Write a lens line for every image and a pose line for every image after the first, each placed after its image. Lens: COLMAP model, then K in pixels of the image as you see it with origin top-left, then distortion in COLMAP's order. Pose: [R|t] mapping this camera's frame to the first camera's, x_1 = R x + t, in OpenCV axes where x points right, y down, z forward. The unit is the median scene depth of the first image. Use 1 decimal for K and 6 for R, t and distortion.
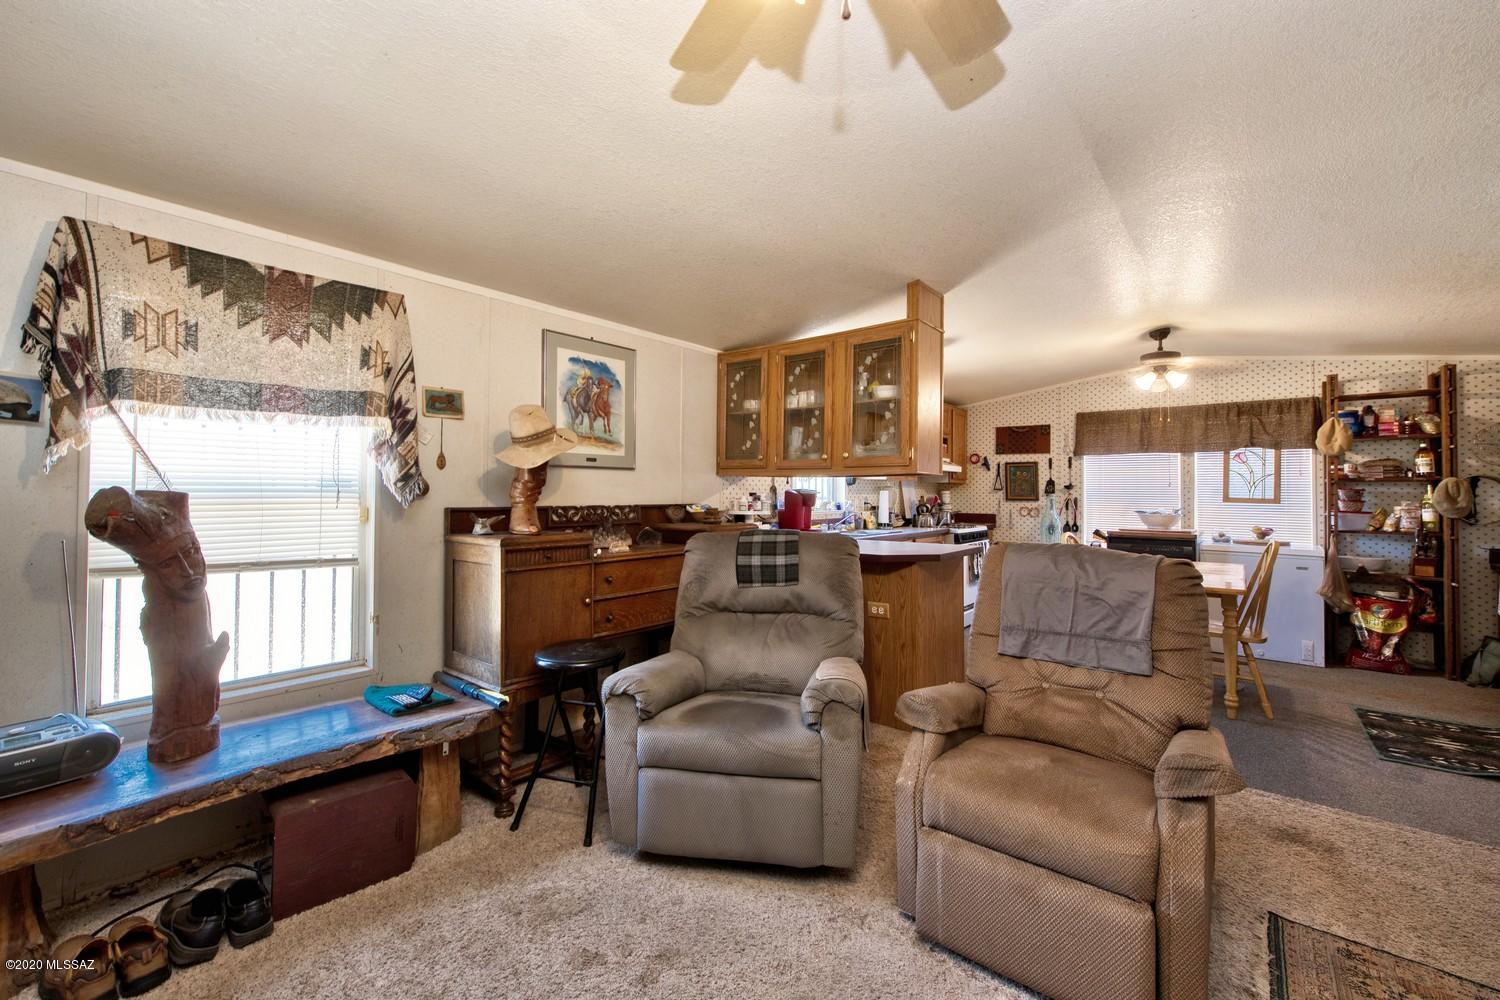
lens RADIAL K [[616.4, 0, 719.9], [0, 616.4, 481.8], [0, 0, 1]] dist [-0.001892, -0.001278]
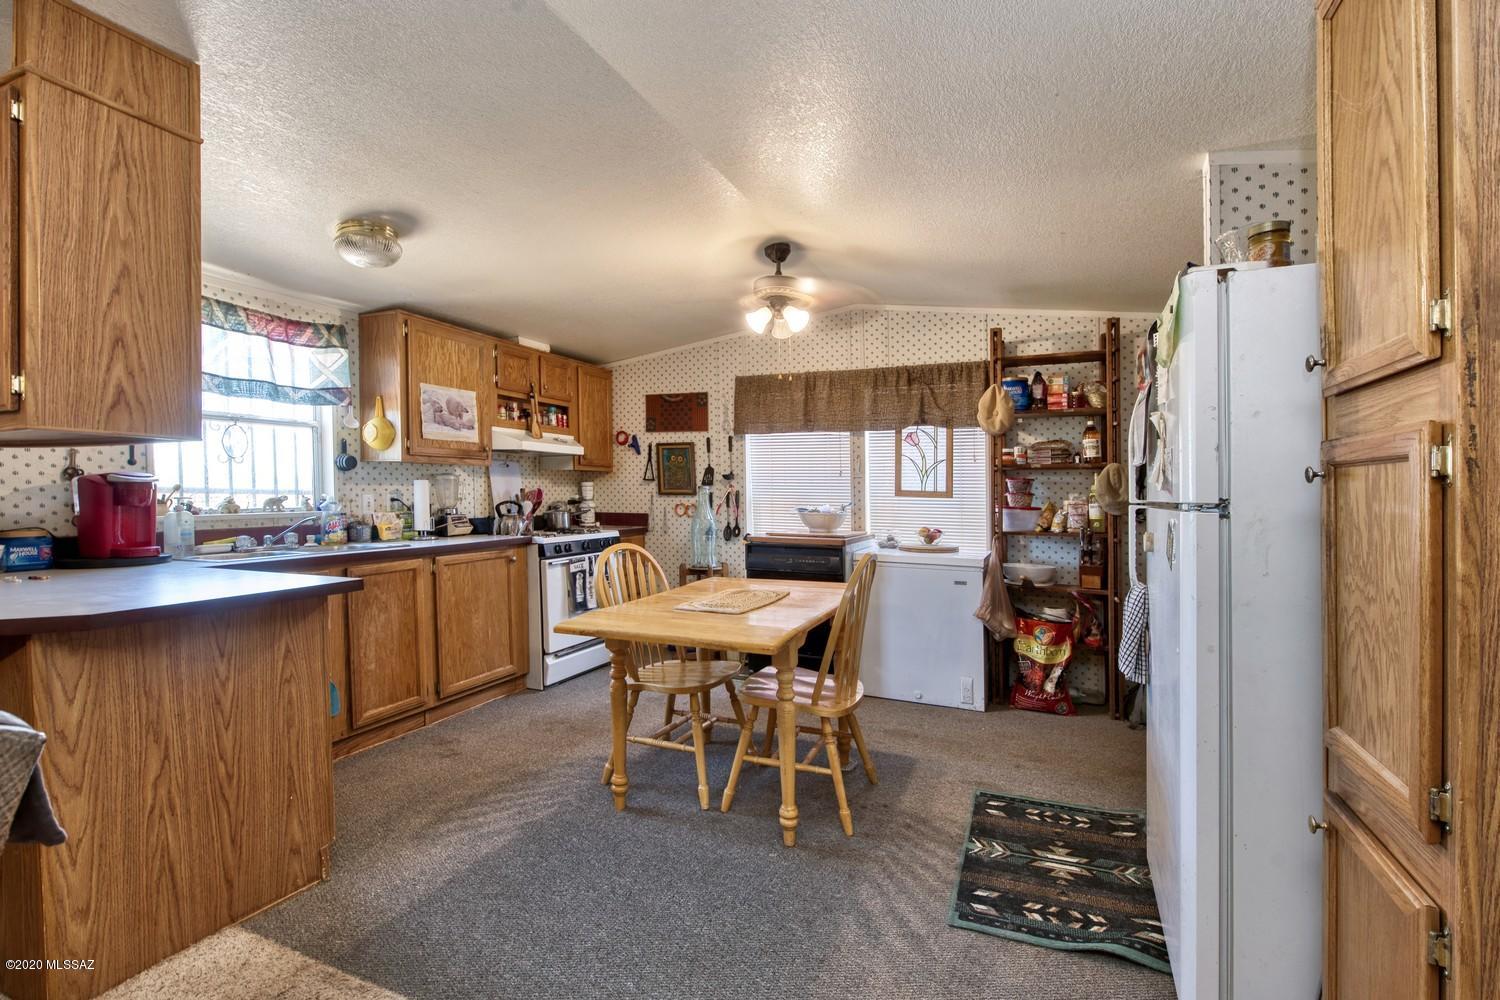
lens RADIAL K [[616.4, 0, 768.4], [0, 616.4, 485.0], [0, 0, 1]] dist [-0.001892, -0.001278]
pose [[0.966135, 0.001143, 0.258034, 0.524784], [-0.004229, 0.999926, 0.011406, 0.012577], [-0.258001, -0.012111, 0.966069, 0.330140]]
